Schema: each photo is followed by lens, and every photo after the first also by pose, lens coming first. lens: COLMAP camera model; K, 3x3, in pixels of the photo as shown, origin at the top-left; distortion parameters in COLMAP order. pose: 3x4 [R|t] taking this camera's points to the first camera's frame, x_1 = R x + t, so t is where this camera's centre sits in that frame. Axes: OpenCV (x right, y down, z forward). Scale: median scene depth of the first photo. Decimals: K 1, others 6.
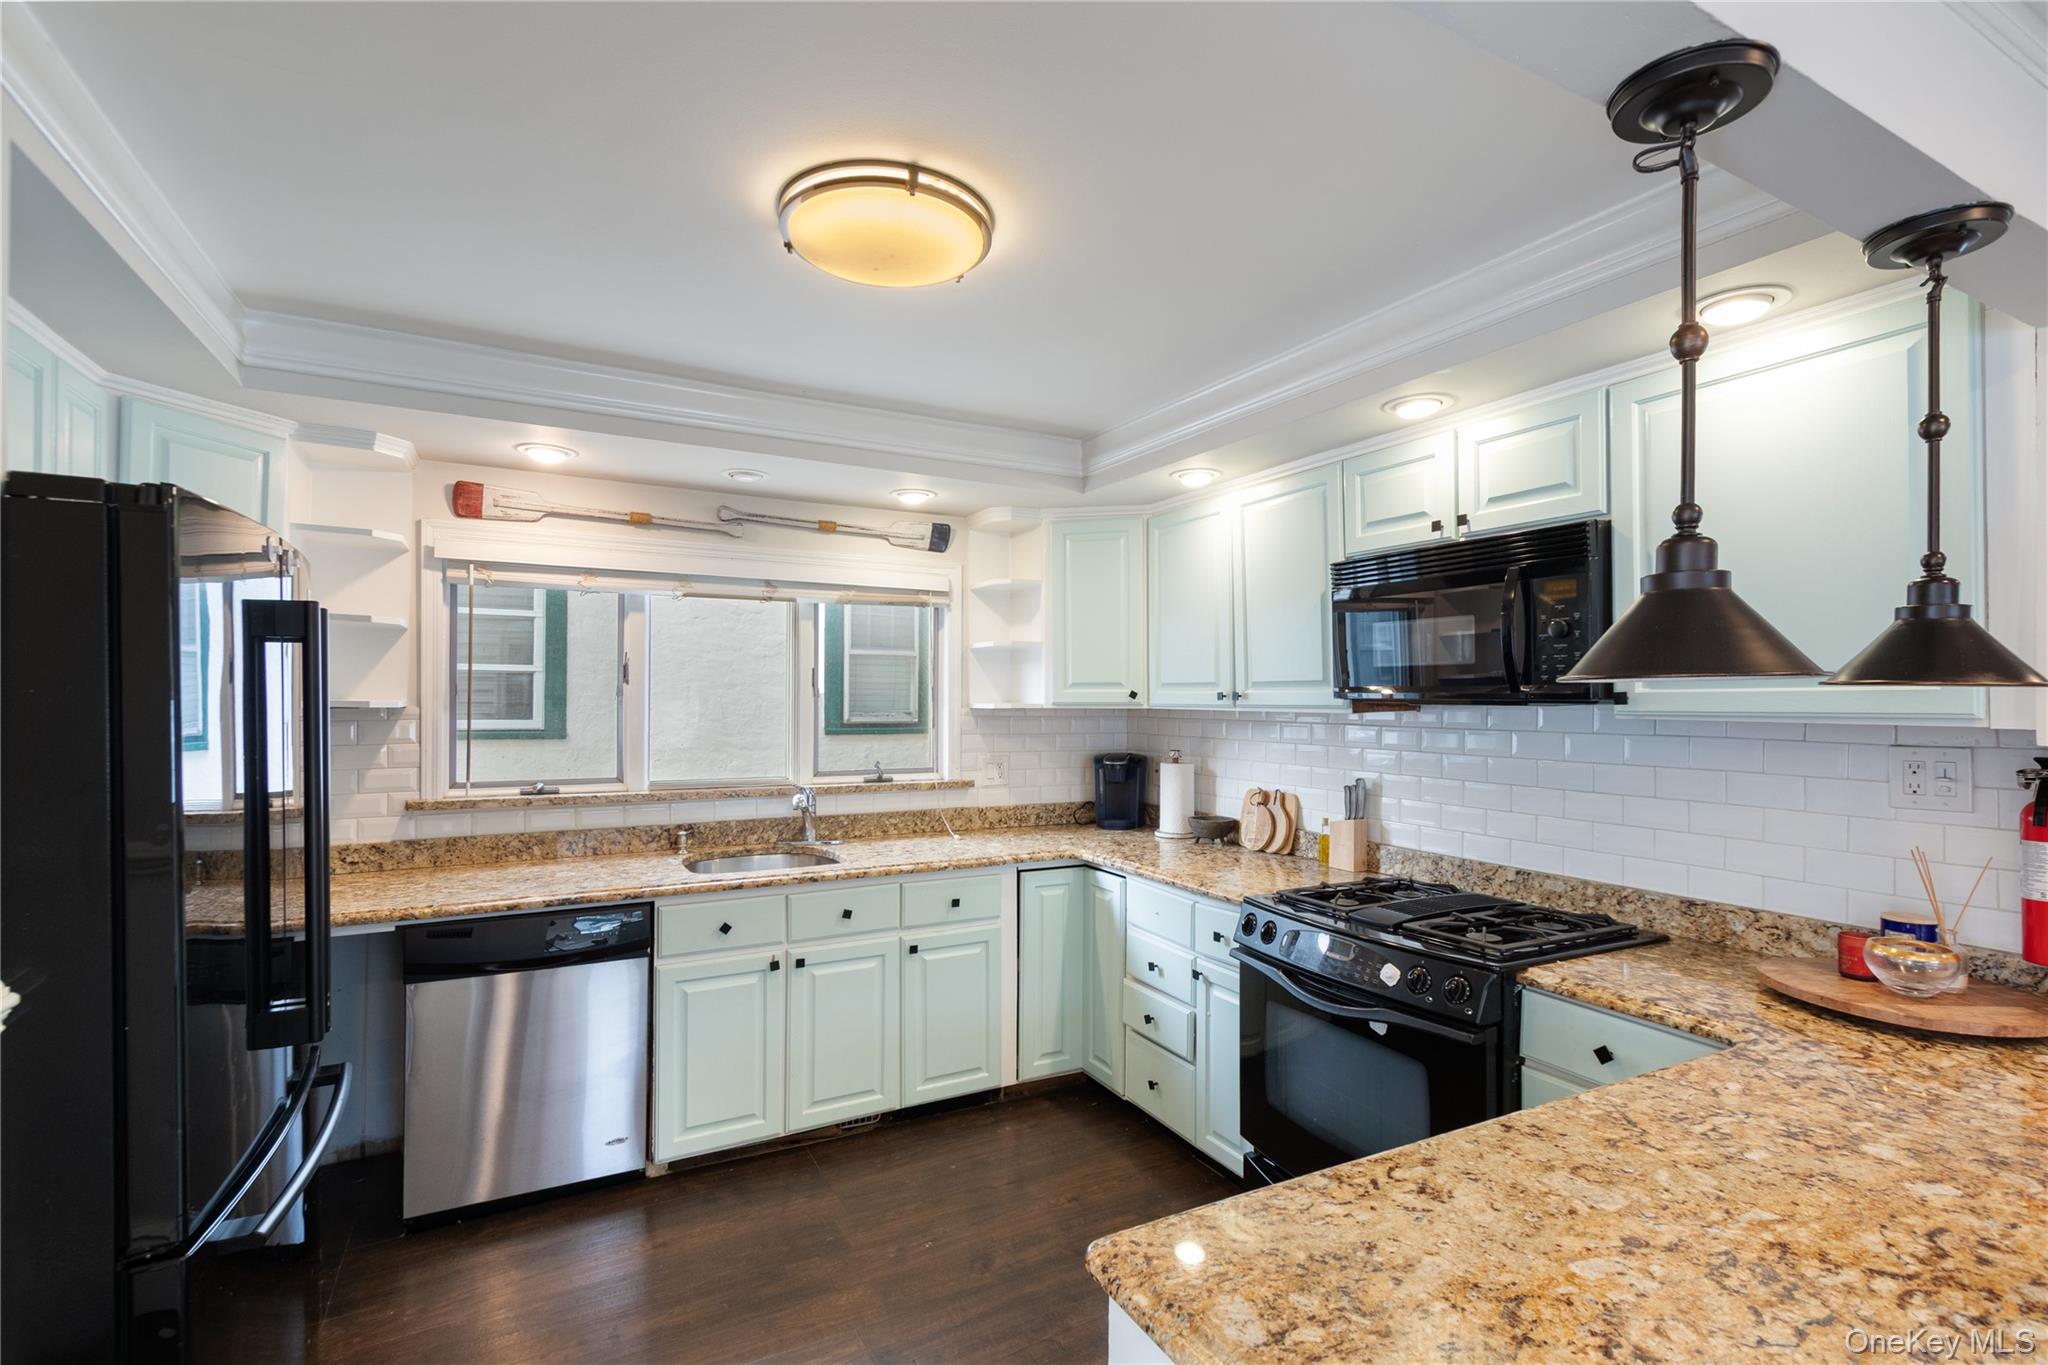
lens RADIAL K [[940.5, 0, 1027.9], [0, 940.5, 695.4], [0, 0, 1]] dist [0.005787, 0.000347]
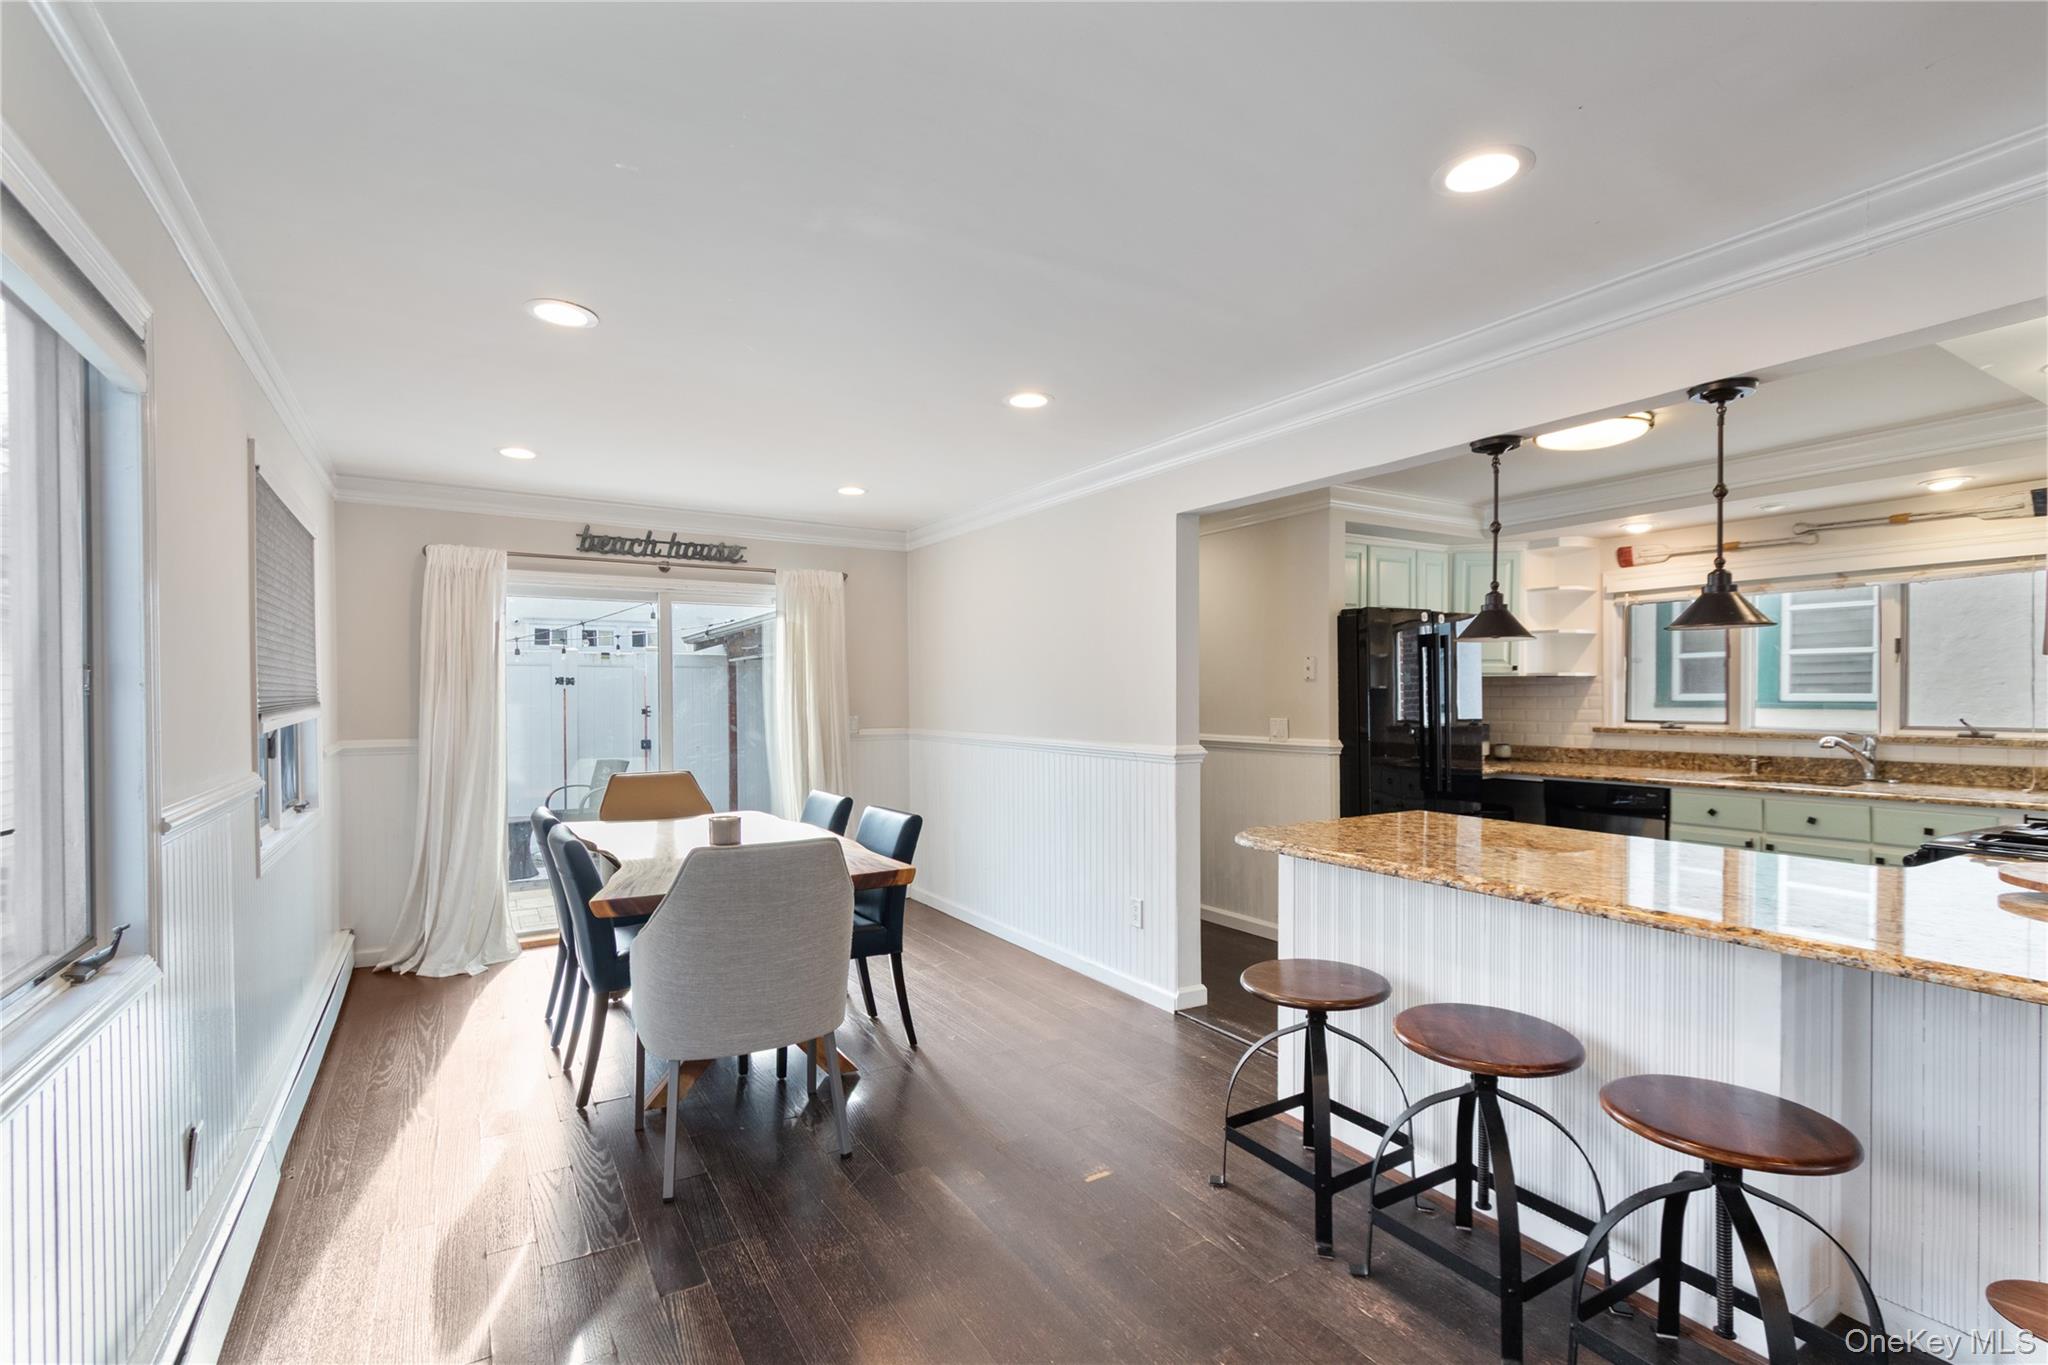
lens RADIAL K [[940.5, 0, 1027.6], [0, 940.5, 698.5], [0, 0, 1]] dist [0.005787, 0.000347]
pose [[0.045090, -0.002116, -0.998981, 1.089860], [0.006276, 0.999979, -0.001835, 0.050228], [0.998963, -0.006187, 0.045103, -0.184866]]
